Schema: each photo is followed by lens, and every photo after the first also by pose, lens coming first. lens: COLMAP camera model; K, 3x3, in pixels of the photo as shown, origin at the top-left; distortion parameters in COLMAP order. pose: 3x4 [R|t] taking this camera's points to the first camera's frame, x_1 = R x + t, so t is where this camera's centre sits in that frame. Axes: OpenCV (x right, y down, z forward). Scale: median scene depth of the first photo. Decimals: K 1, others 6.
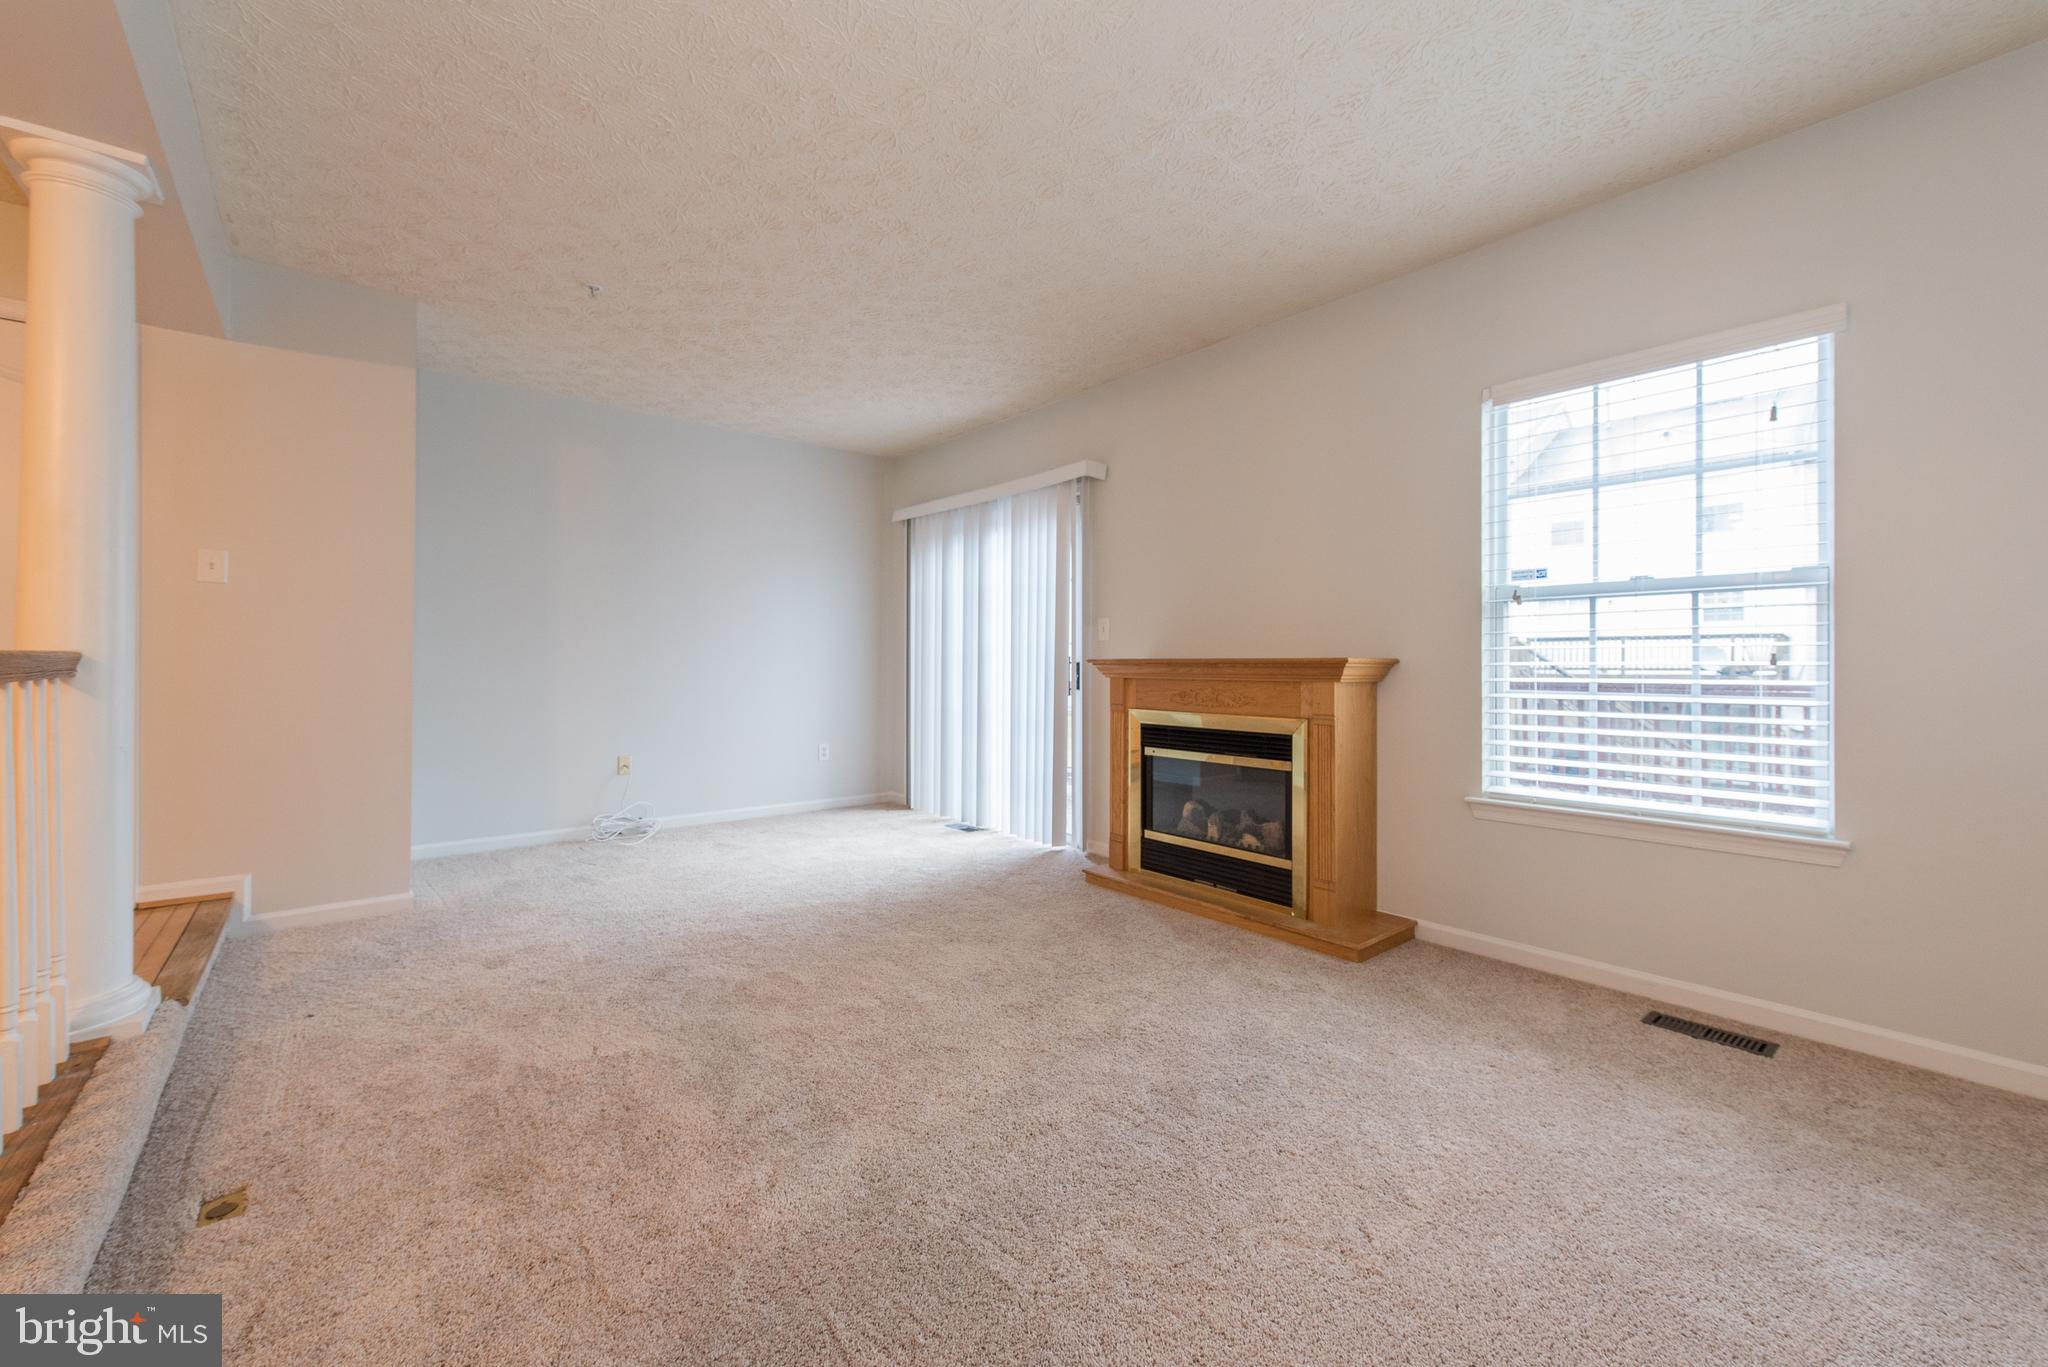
lens RADIAL K [[804.9, 0, 1025.7], [0, 804.9, 671.8], [0, 0, 1]] dist [0.006957, -0.003913]
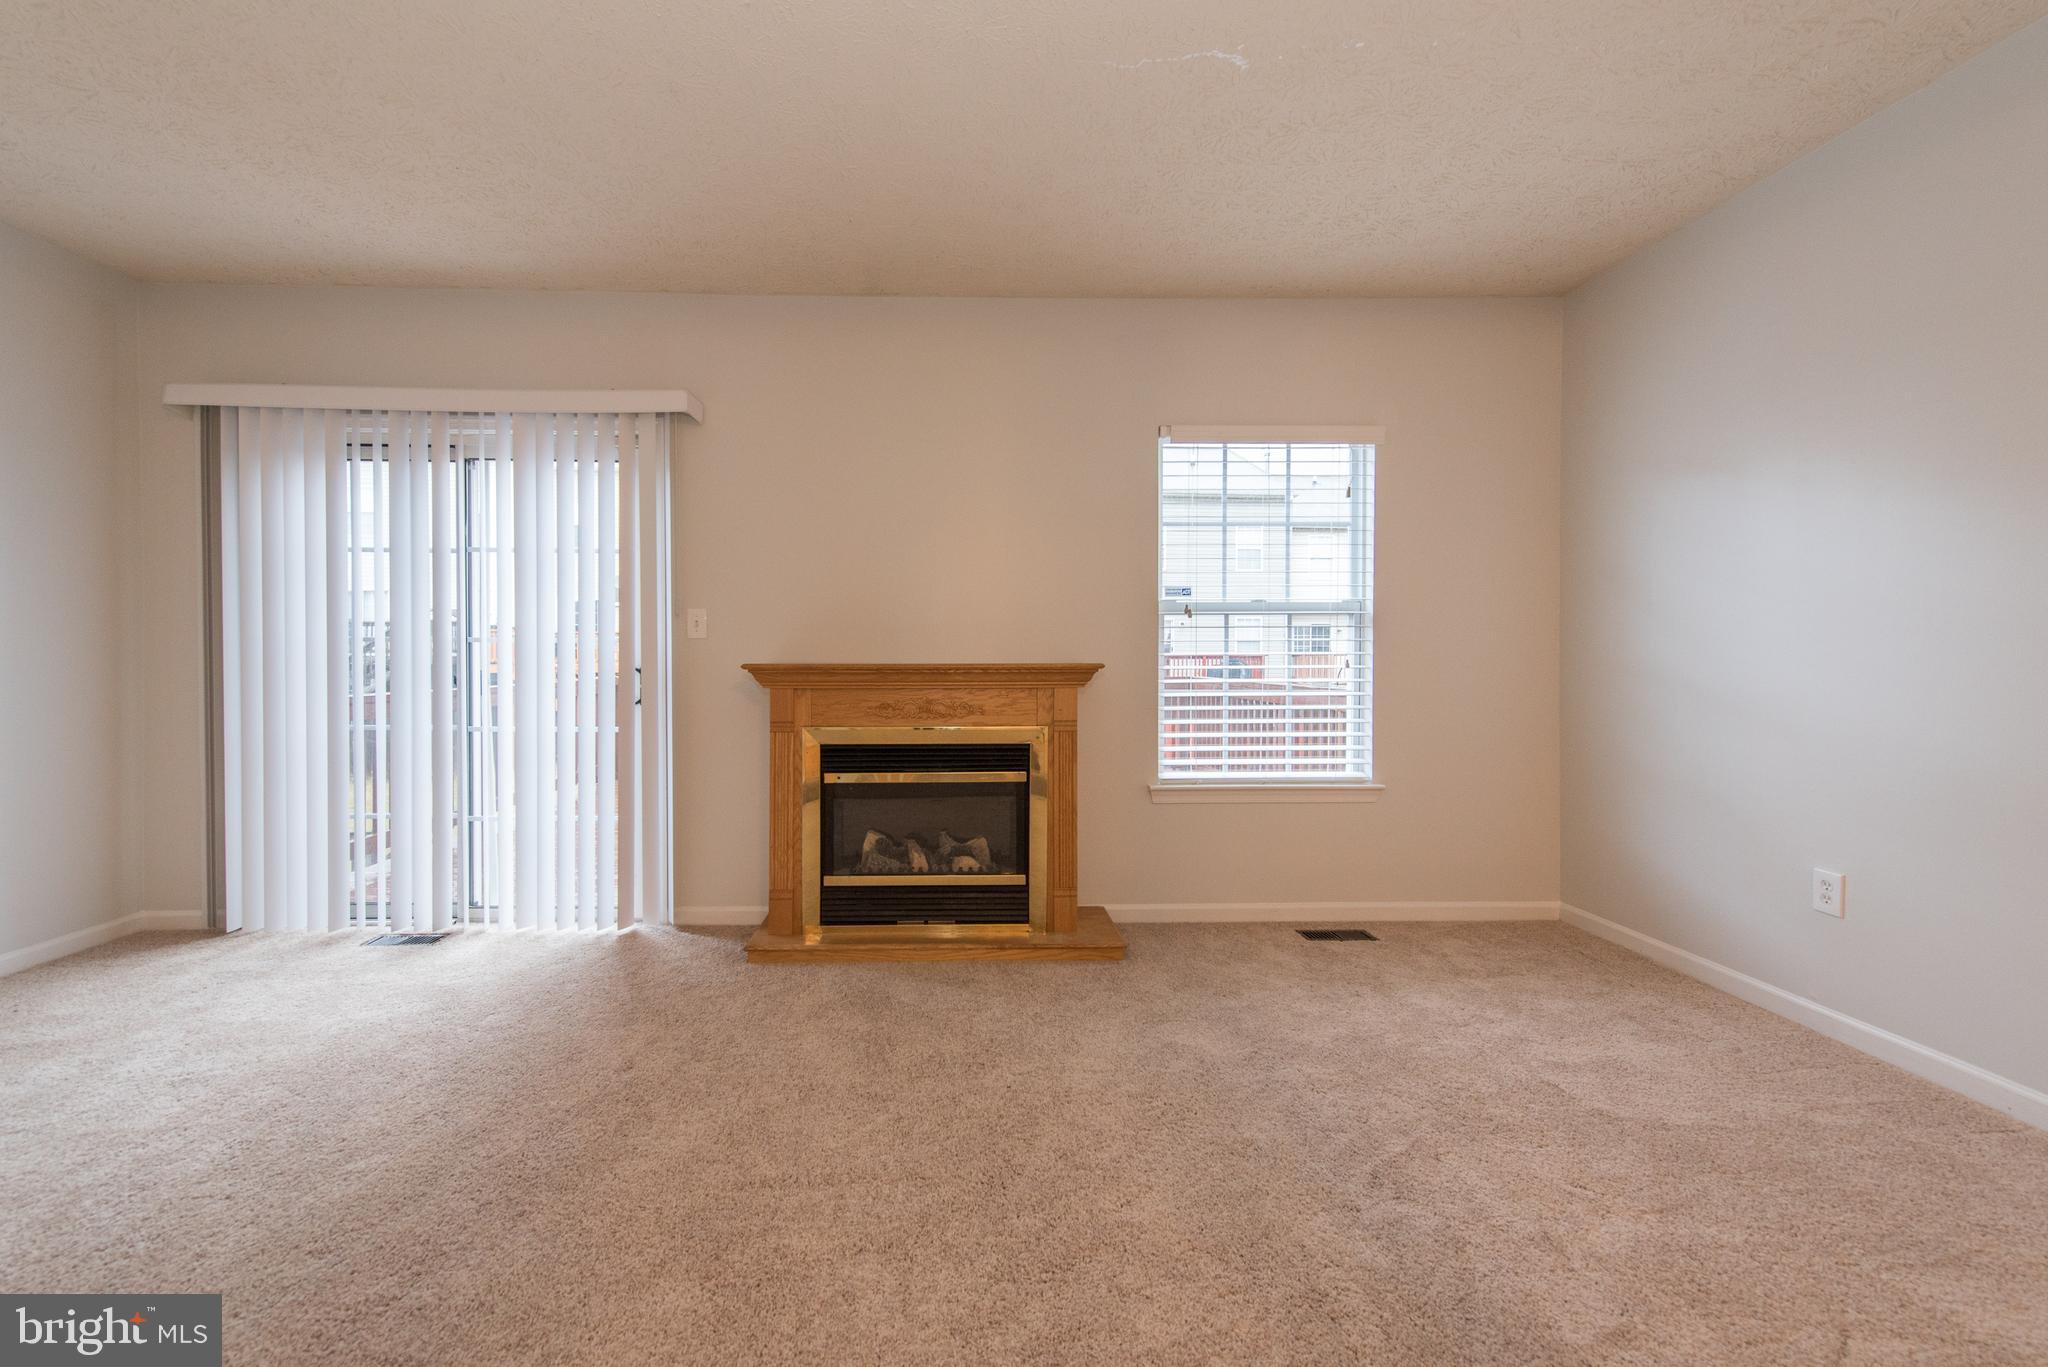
lens RADIAL K [[798.4, 0, 979.1], [0, 798.4, 680.1], [0, 0, 1]] dist [0.007618, -0.000270]
pose [[0.632484, -0.018273, 0.774358, -0.451933], [0.010604, 0.999832, 0.014932, -0.011188], [-0.774501, -0.001233, 0.632572, 0.464902]]
